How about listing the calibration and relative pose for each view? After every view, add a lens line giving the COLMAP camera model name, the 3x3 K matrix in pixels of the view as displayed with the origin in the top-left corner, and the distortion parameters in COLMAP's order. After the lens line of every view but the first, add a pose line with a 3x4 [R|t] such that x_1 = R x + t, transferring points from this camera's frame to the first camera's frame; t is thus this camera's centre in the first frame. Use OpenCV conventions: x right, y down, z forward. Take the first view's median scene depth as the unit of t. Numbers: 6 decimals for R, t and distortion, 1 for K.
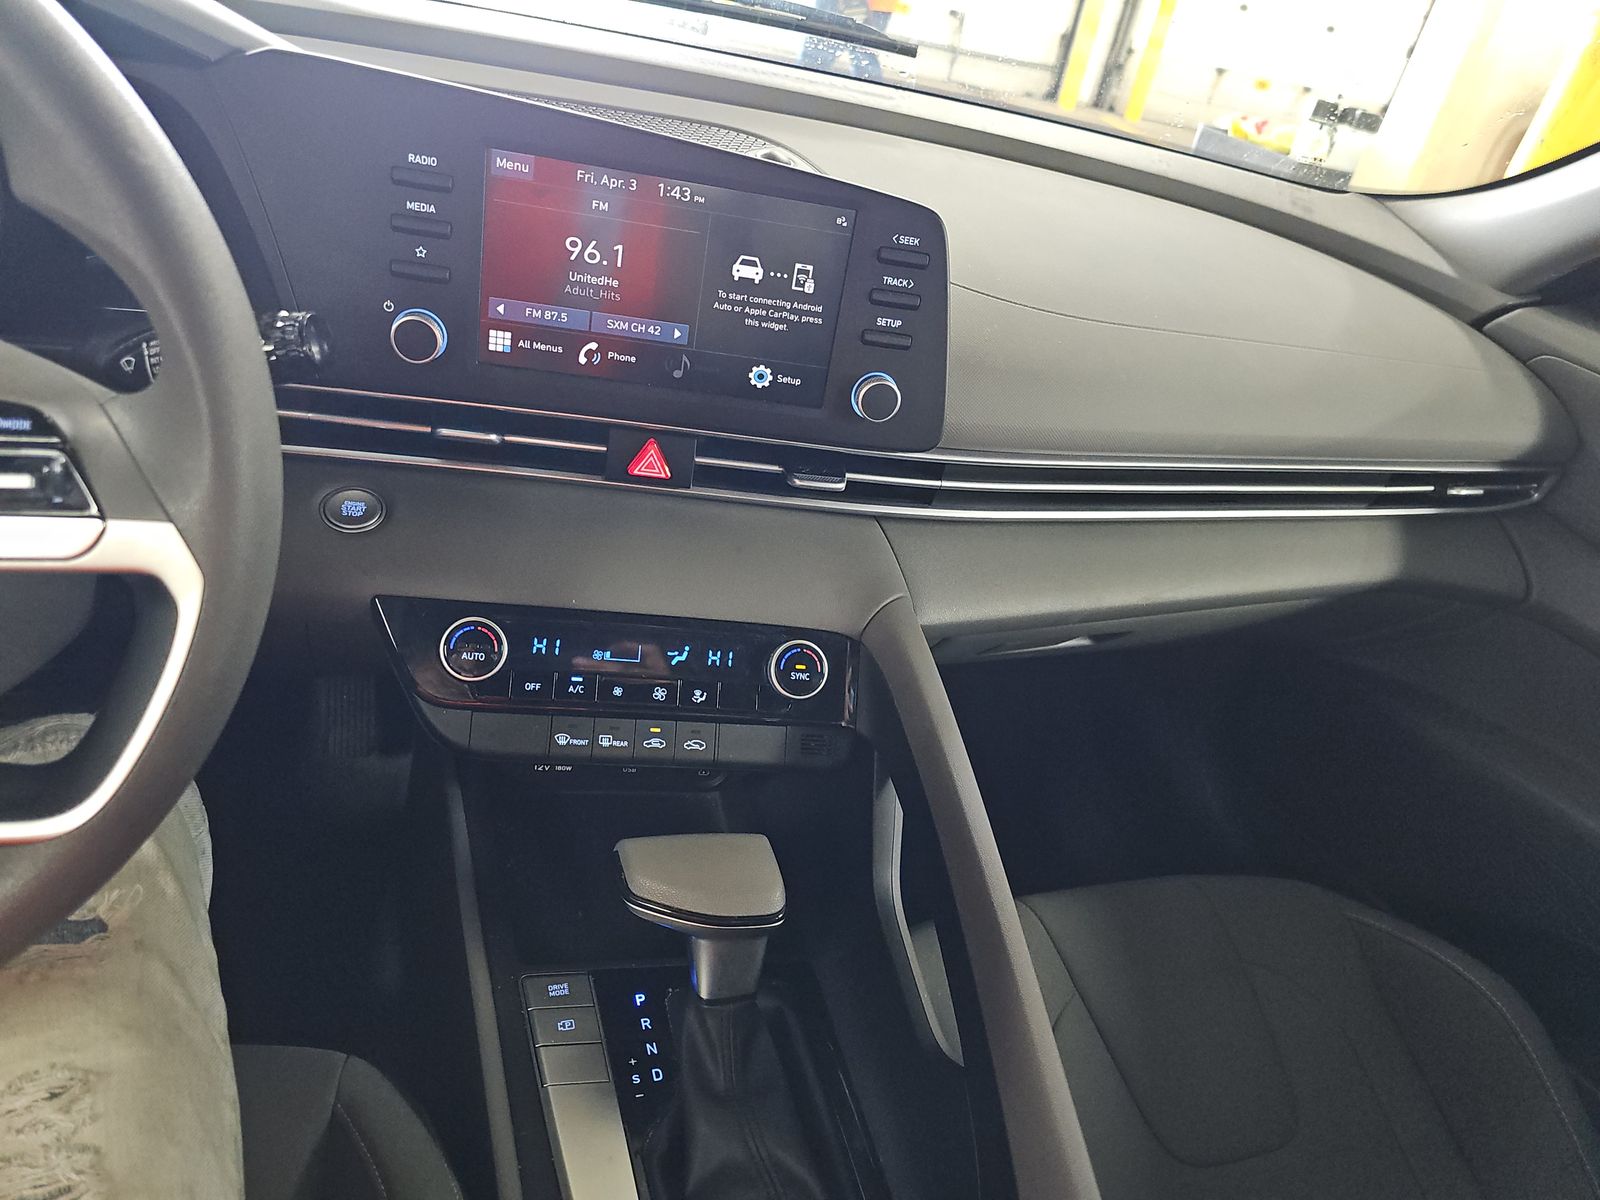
lens RADIAL K [[1035.6, 0, 761.3], [0, 1035.6, 589.6], [0, 0, 1]] dist [0.028586, -0.042769]
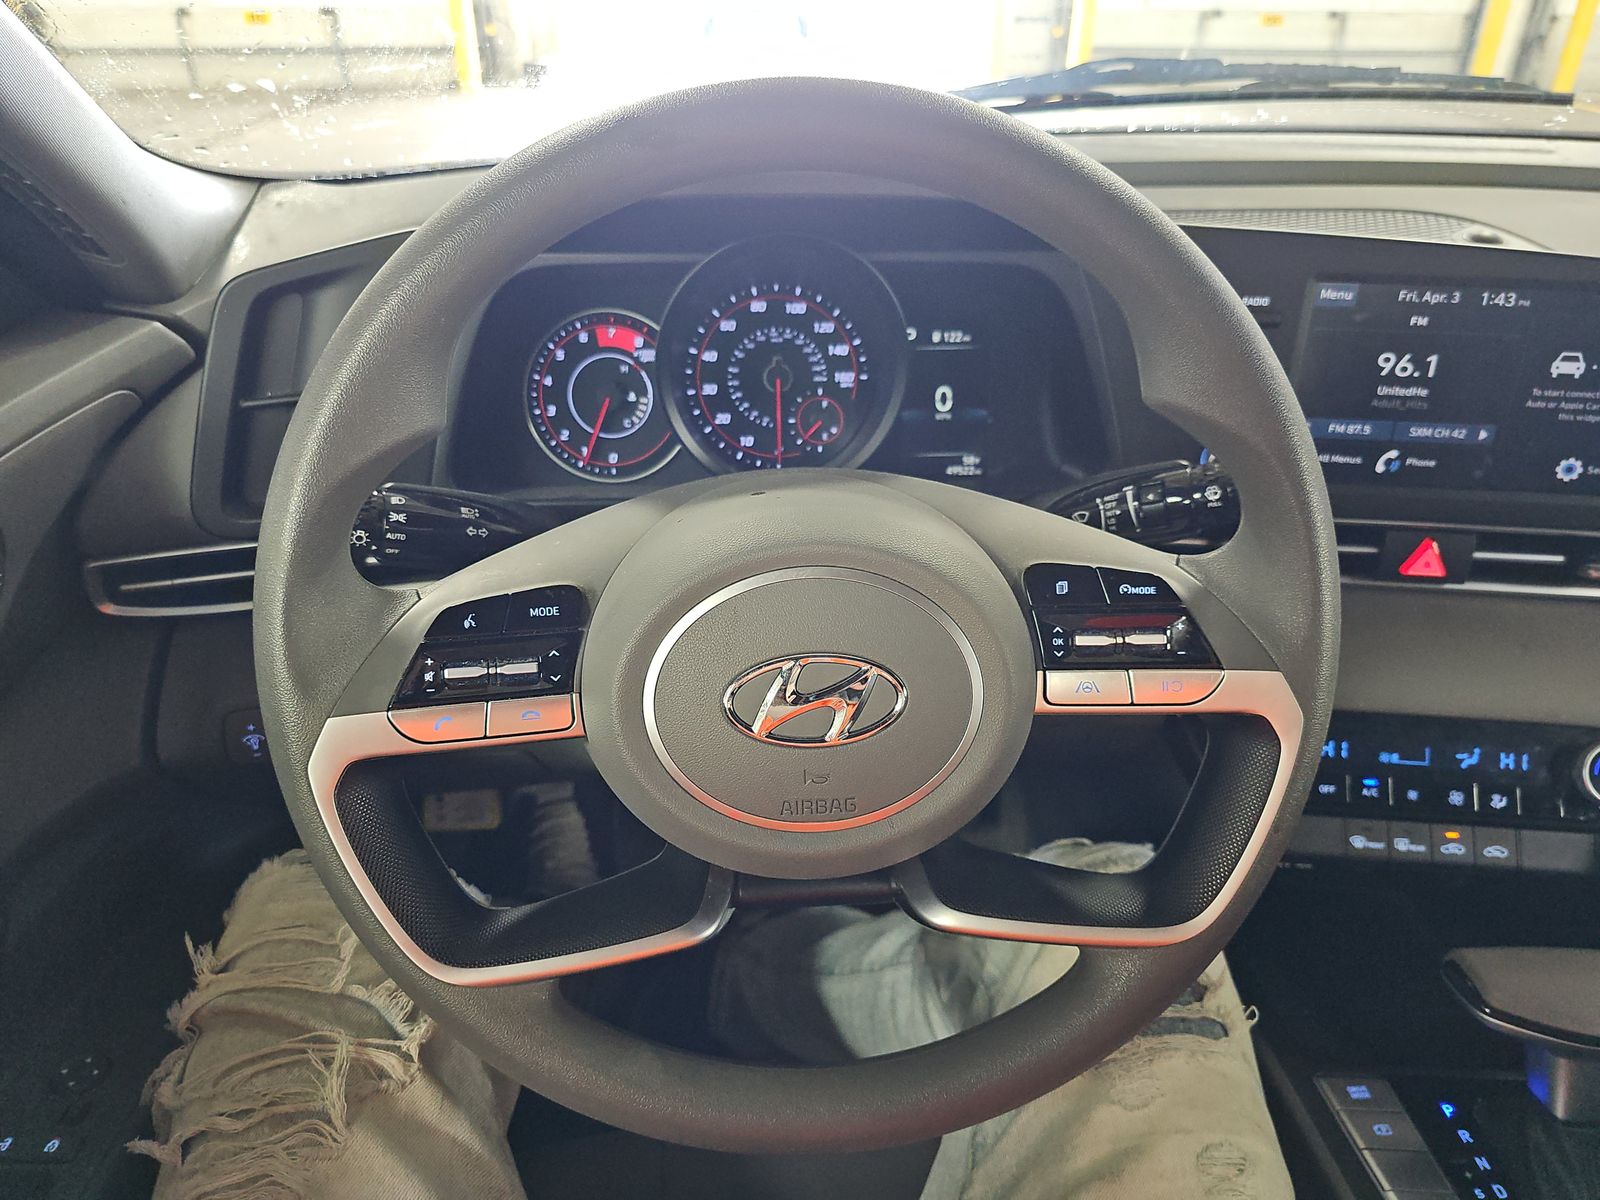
lens RADIAL K [[1035.6, 0, 792.7], [0, 1035.6, 598.0], [0, 0, 1]] dist [0.028586, -0.042769]
pose [[0.951200, -0.035527, -0.306523, -0.406934], [0.021528, 0.998570, -0.048930, -0.055918], [0.307824, 0.039944, 0.950605, -0.142091]]
